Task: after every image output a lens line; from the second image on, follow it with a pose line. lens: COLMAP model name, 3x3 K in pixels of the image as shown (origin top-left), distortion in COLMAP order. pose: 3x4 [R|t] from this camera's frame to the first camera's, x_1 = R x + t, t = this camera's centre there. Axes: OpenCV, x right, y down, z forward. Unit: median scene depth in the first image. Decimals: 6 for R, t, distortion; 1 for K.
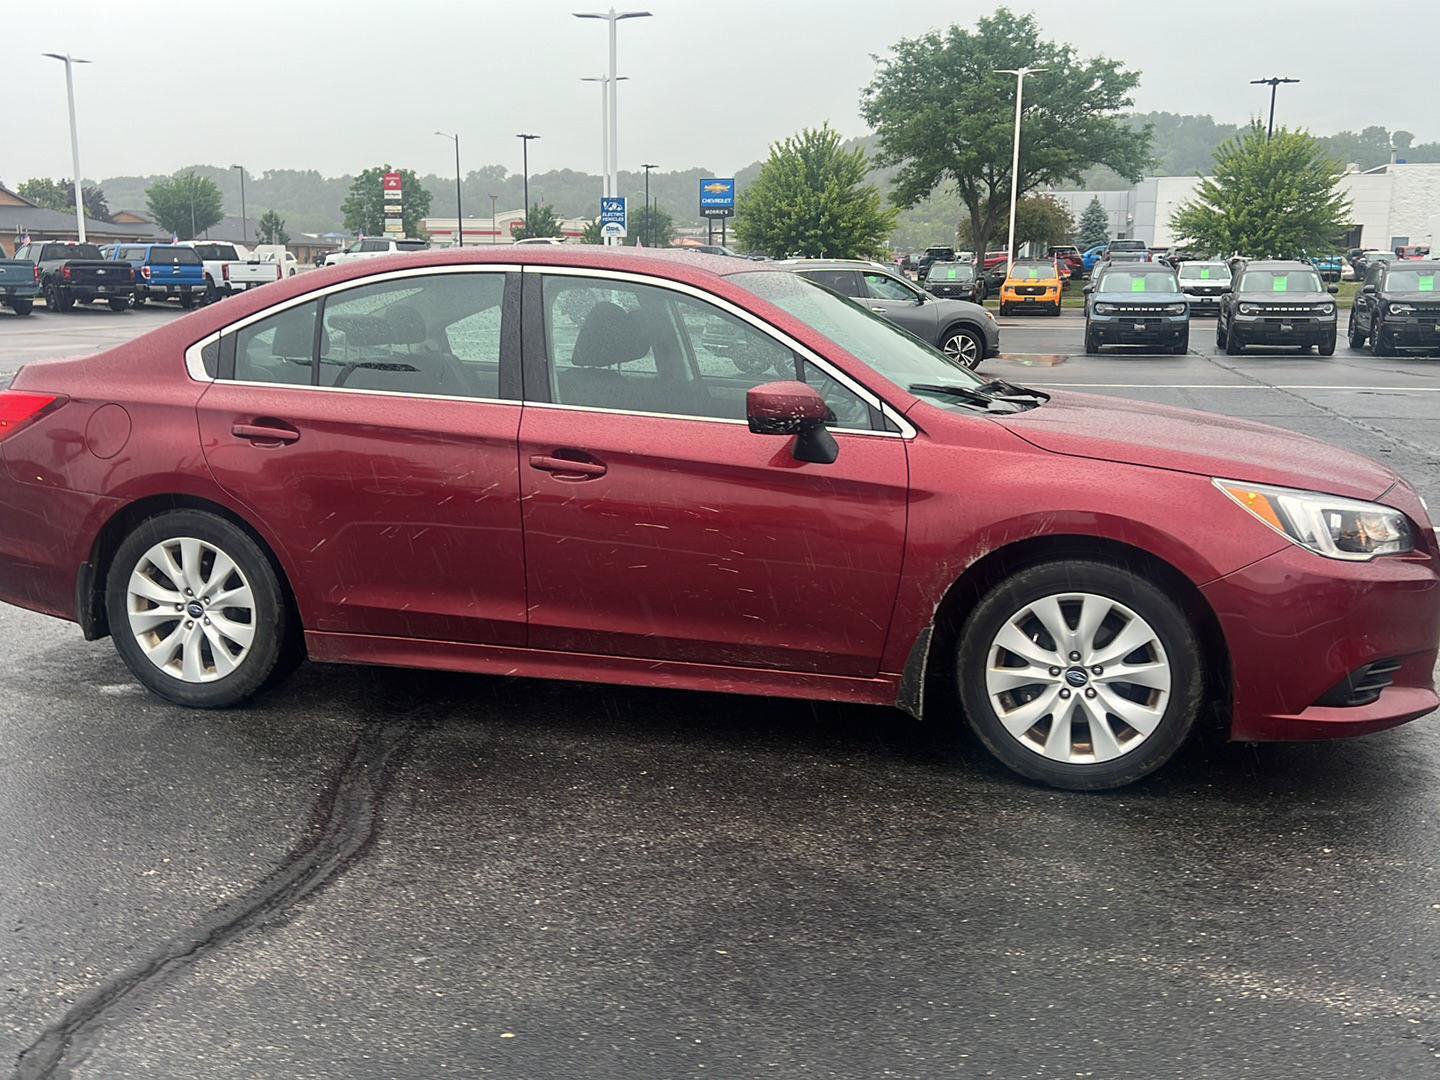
lens RADIAL K [[1392.2, 0, 720.0], [0, 1392.2, 540.0], [0, 0, 1]] dist [0.142633, -0.315268]
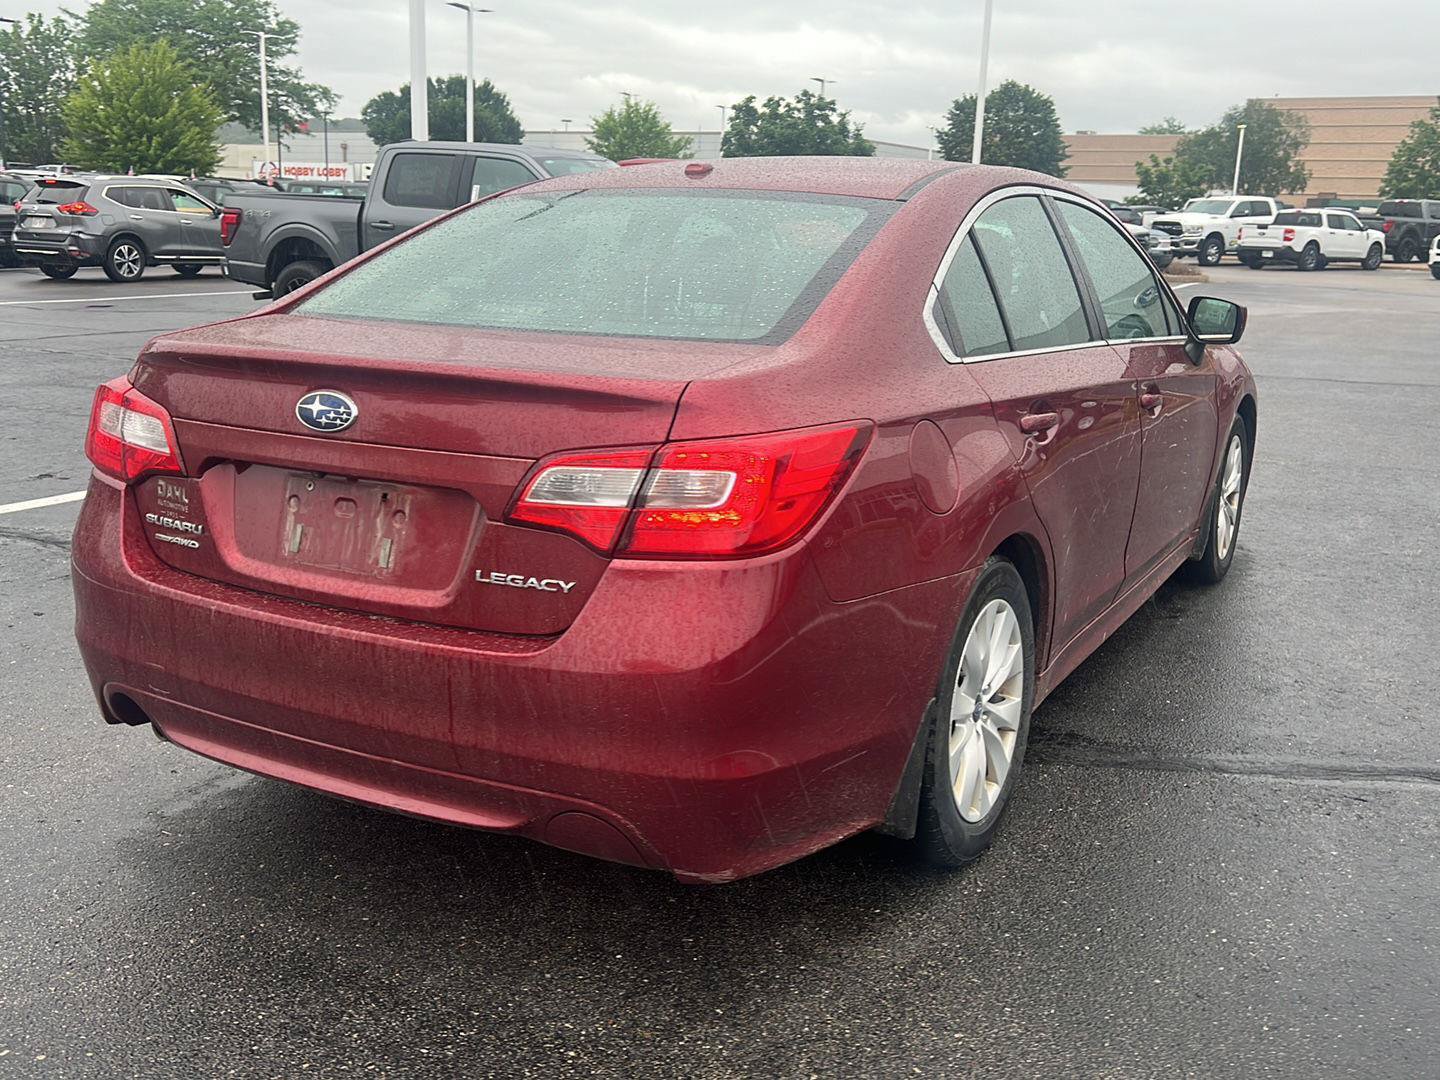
lens RADIAL K [[1403.9, 0, 704.7], [0, 1403.9, 534.5], [0, 0, 1]] dist [0.071779, -0.089221]
pose [[0.234464, -0.215272, 0.947990, -1.021559], [0.159152, 0.970516, 0.181025, -0.171110], [-0.959009, 0.108431, 0.261812, 0.952063]]
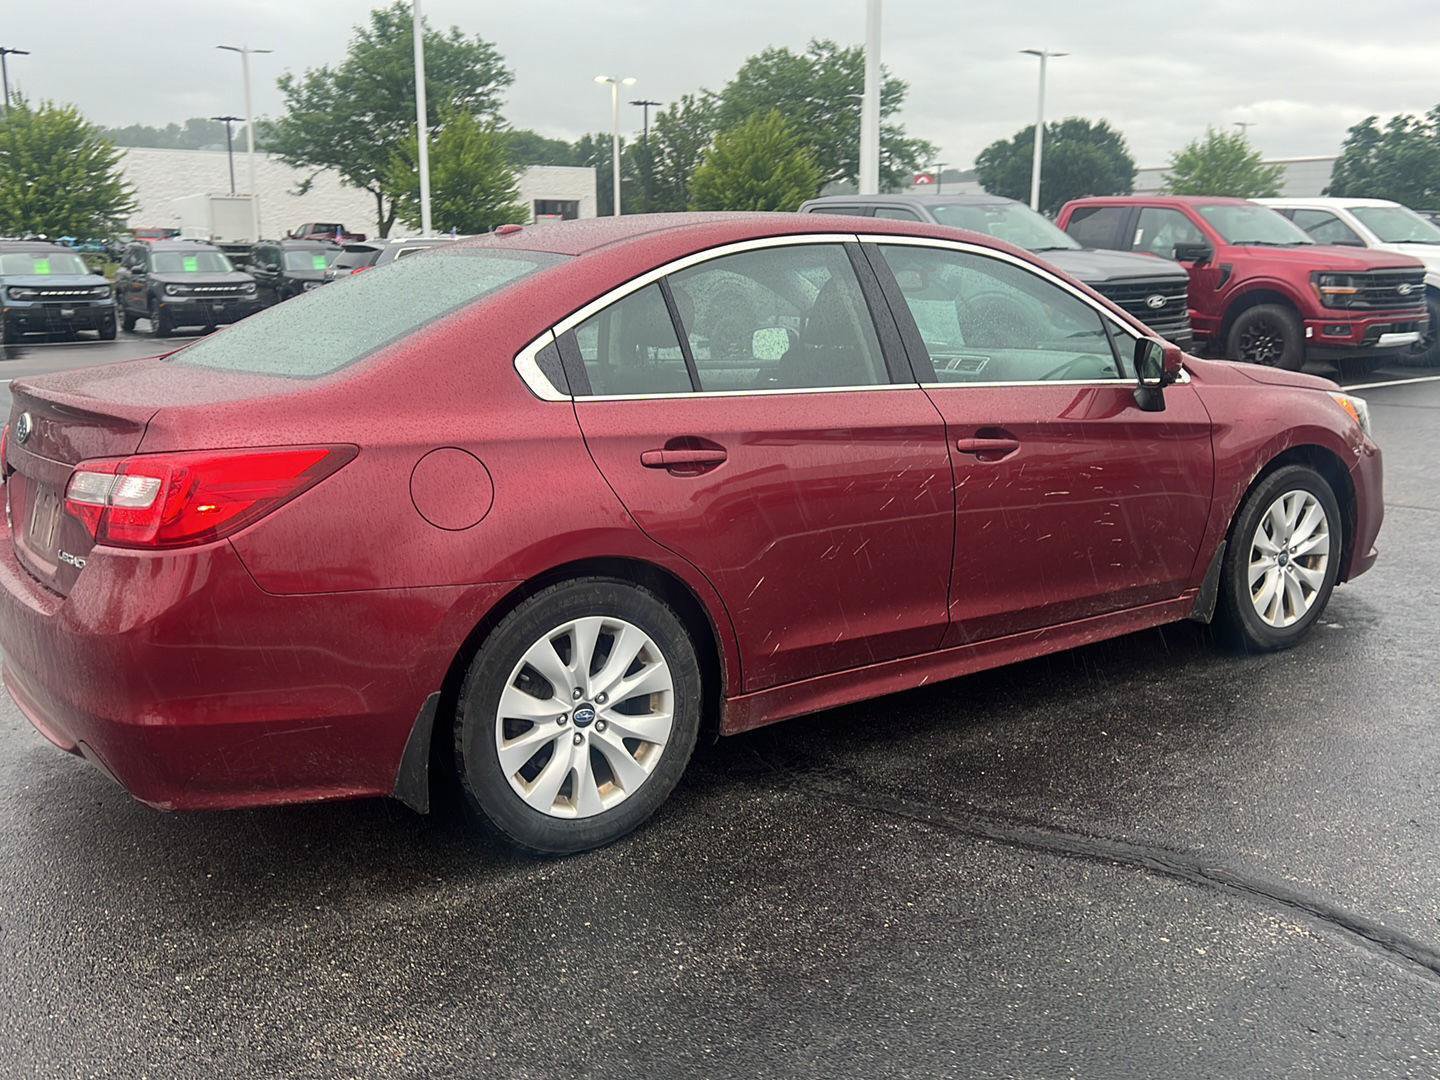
lens RADIAL K [[1403.9, 0, 704.7], [0, 1403.9, 534.5], [0, 0, 1]] dist [0.071779, -0.089221]
pose [[0.626877, -0.163017, 0.761873, -0.877400], [0.157199, 0.984219, 0.081247, -0.091948], [-0.763095, 0.068834, 0.642610, 0.488901]]
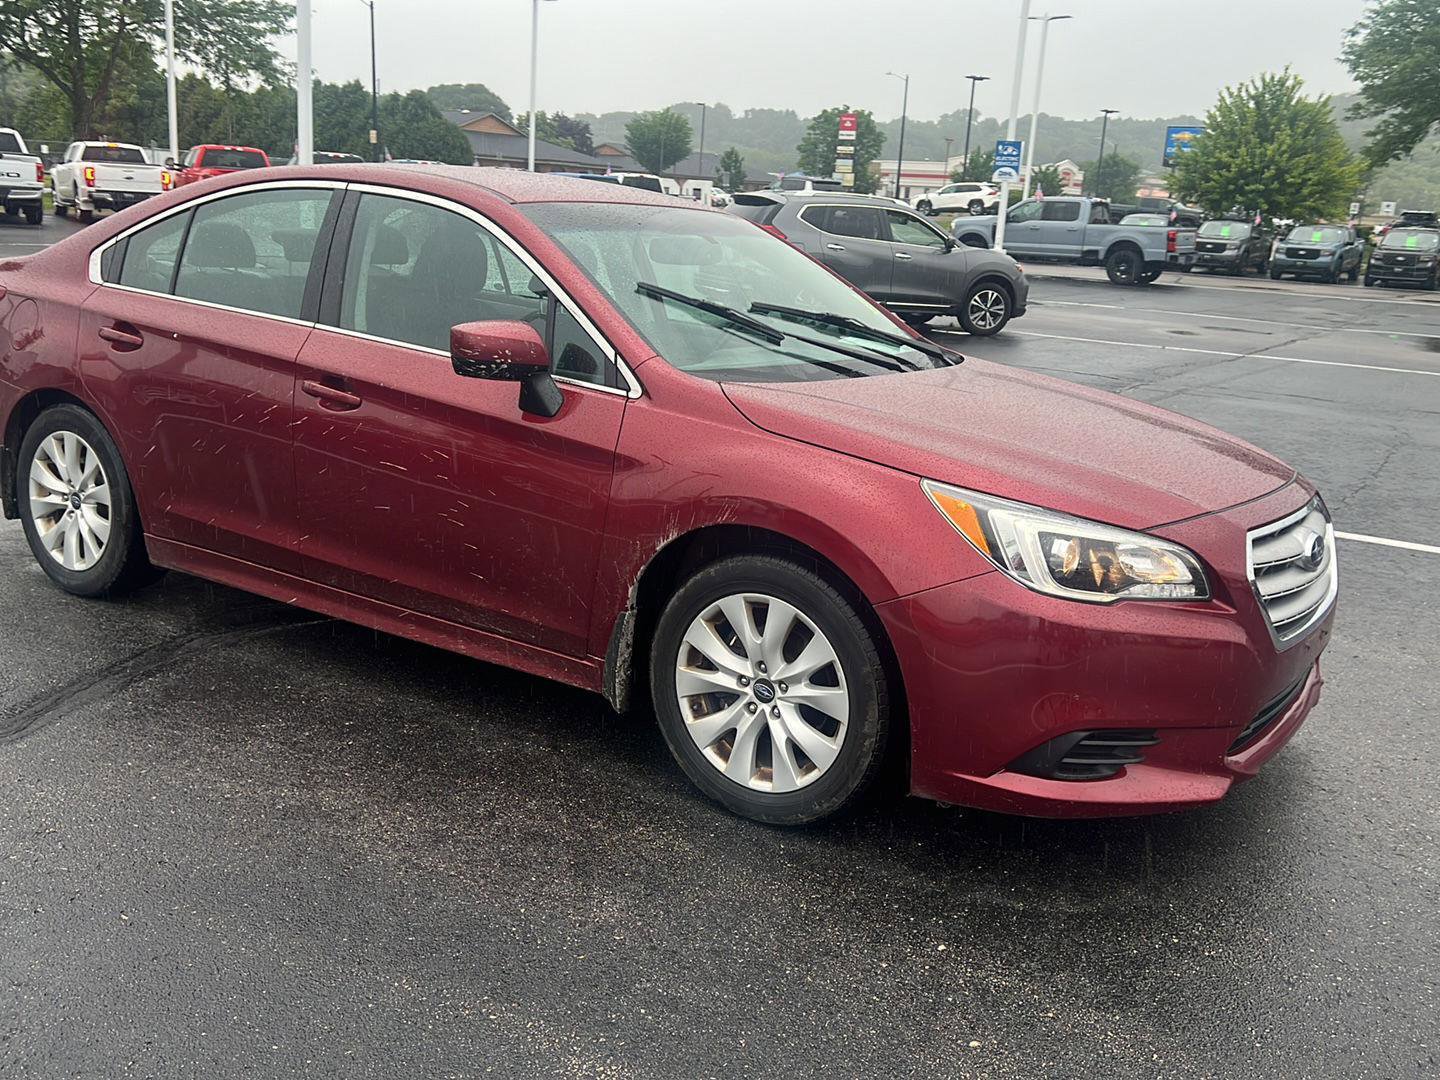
lens RADIAL K [[1403.9, 0, 704.7], [0, 1403.9, 534.5], [0, 0, 1]] dist [0.071779, -0.089221]
pose [[0.944047, 0.121538, -0.306599, 0.399336], [-0.111474, 0.992499, 0.050195, -0.031379], [0.310400, -0.013209, 0.950514, 0.145098]]
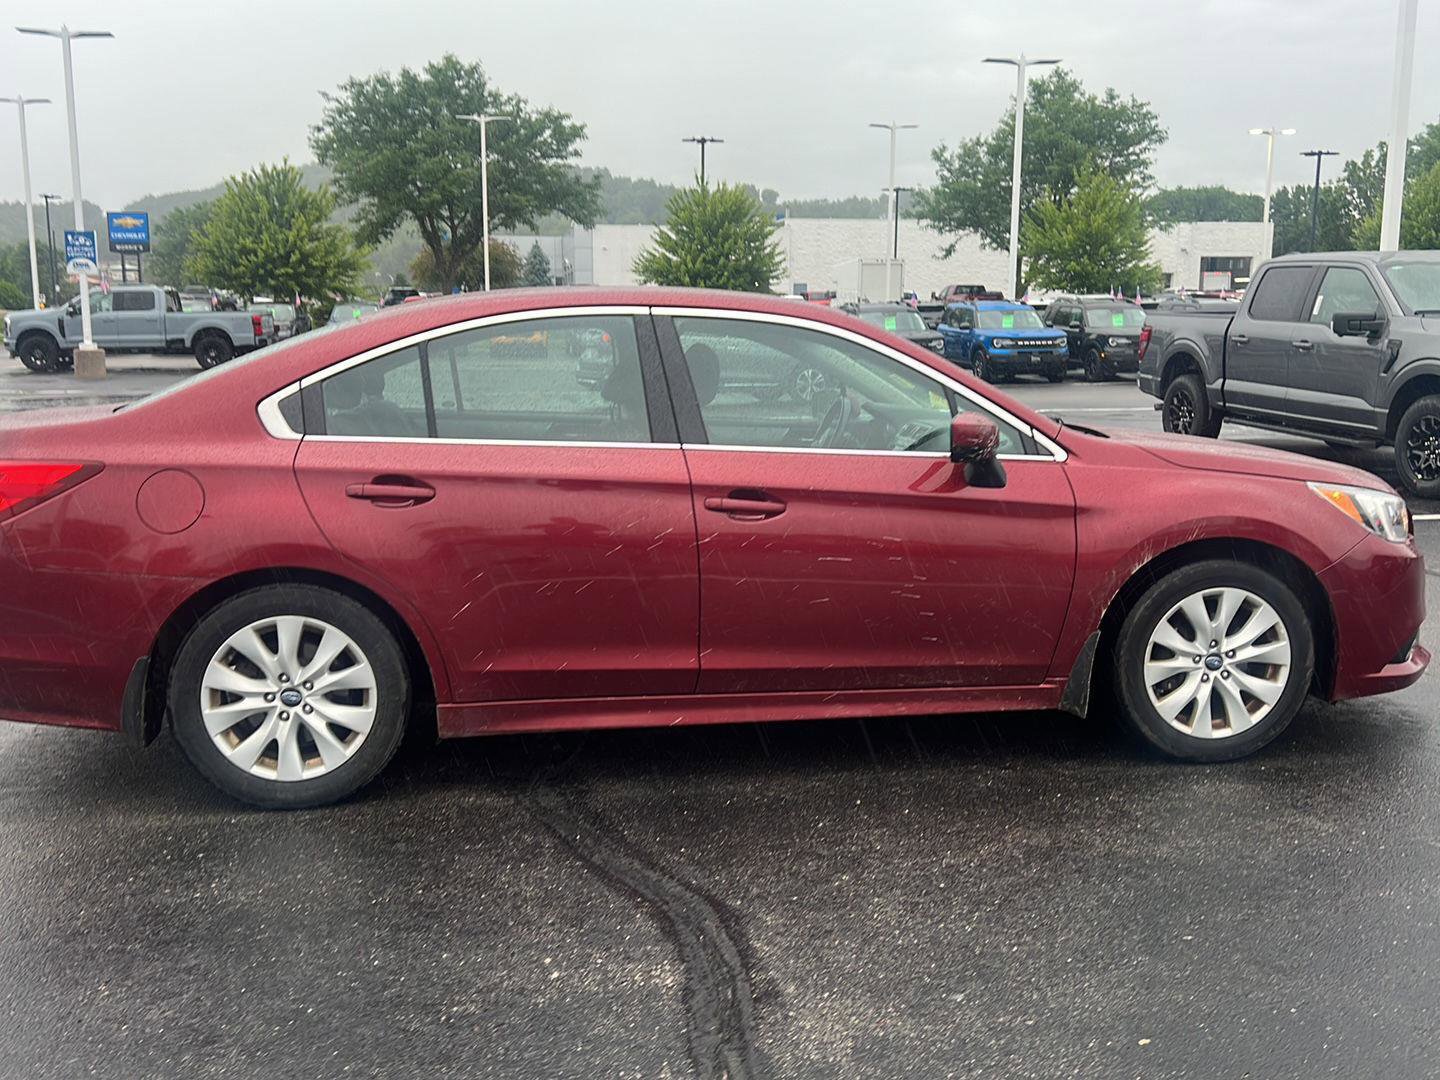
lens RADIAL K [[1383.6, 0, 720.0], [0, 1383.6, 540.0], [0, 0, 1]] dist [0.137298, -0.296111]
pose [[0.918079, -0.069653, 0.390229, -0.466043], [0.080162, 0.996725, -0.010687, -0.018024], [-0.388206, 0.041093, 0.920656, 0.088599]]
